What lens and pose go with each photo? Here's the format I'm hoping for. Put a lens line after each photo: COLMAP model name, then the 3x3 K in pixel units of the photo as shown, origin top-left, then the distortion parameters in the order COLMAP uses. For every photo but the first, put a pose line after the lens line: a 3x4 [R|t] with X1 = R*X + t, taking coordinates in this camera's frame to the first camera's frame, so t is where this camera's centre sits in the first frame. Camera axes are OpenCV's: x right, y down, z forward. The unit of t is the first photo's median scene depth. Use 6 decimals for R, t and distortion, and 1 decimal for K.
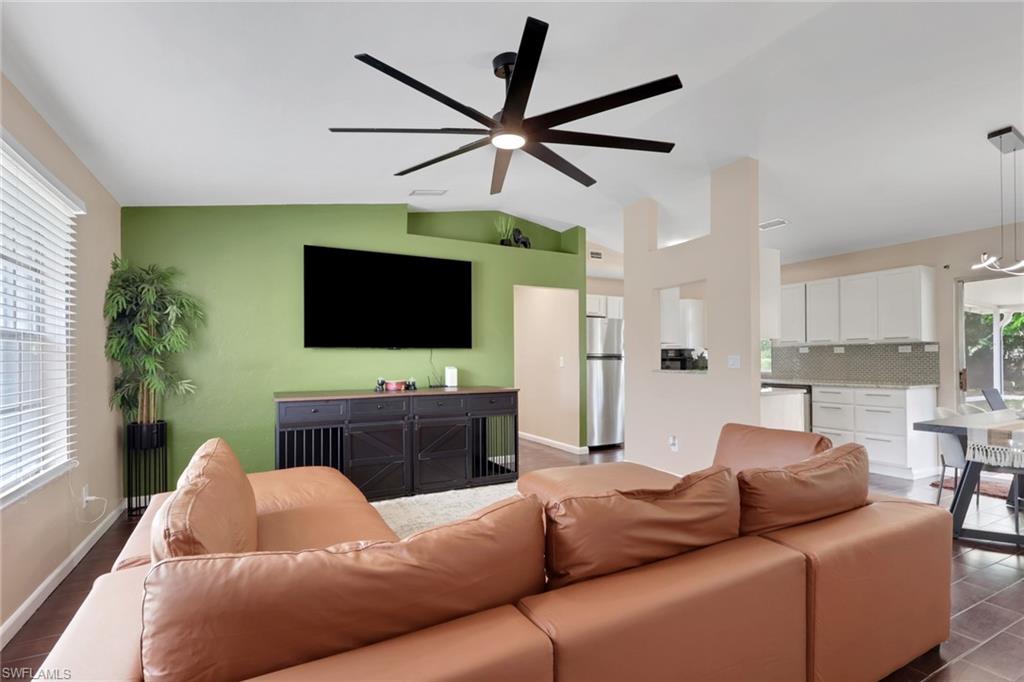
lens RADIAL K [[498.8, 0, 506.2], [0, 498.8, 355.9], [0, 0, 1]] dist [-0.001265, 0.000525]
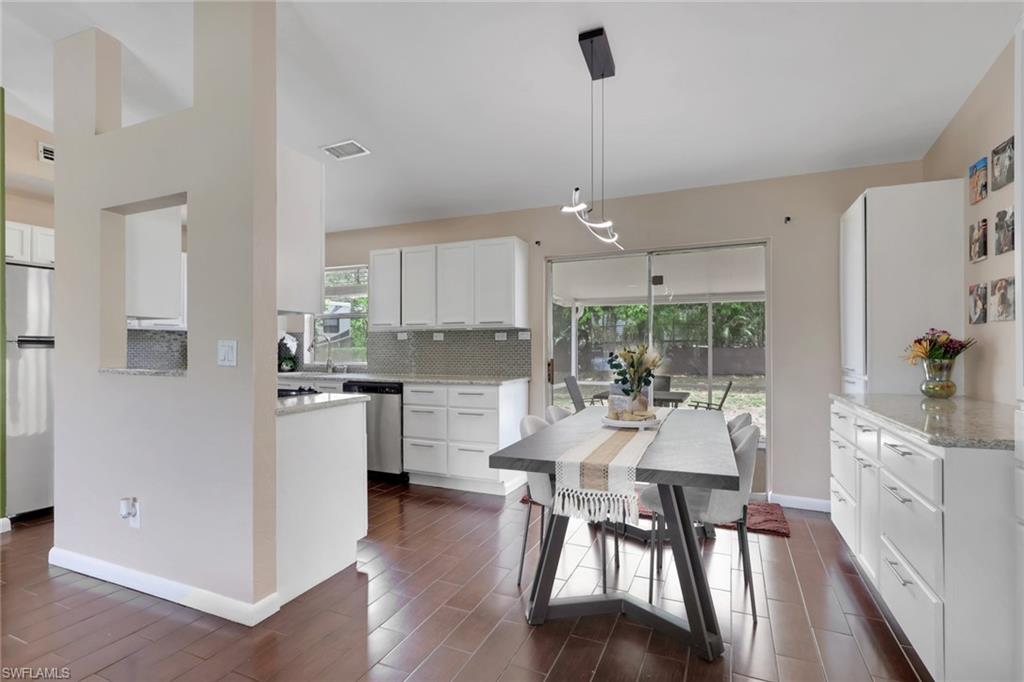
lens RADIAL K [[498.8, 0, 521.9], [0, 498.8, 340.7], [0, 0, 1]] dist [-0.001265, 0.000525]
pose [[0.775486, 0.011279, 0.631264, 0.276767], [-0.007368, 0.999934, -0.008815, 0.000966], [-0.631321, 0.002185, 0.775518, 0.302027]]
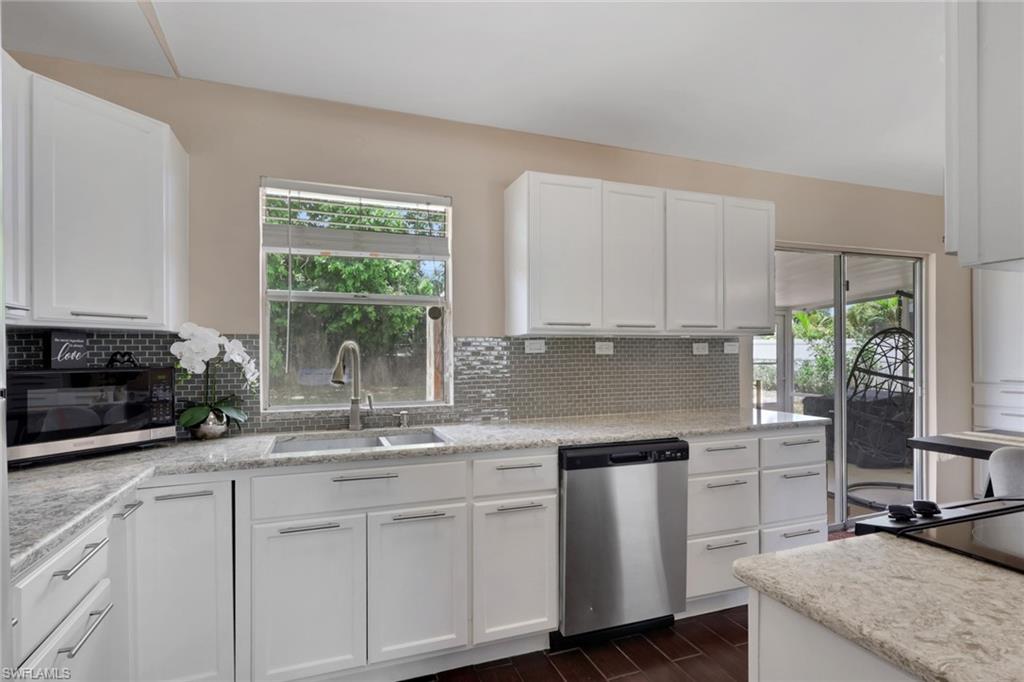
lens RADIAL K [[519.1, 0, 525.8], [0, 519.1, 353.3], [0, 0, 1]] dist [-0.001070, 0.000970]
pose [[0.105815, -0.001082, 0.994385, 0.185261], [-0.006054, 0.999980, 0.001733, -0.007830], [-0.994367, -0.006203, 0.105807, 1.086913]]
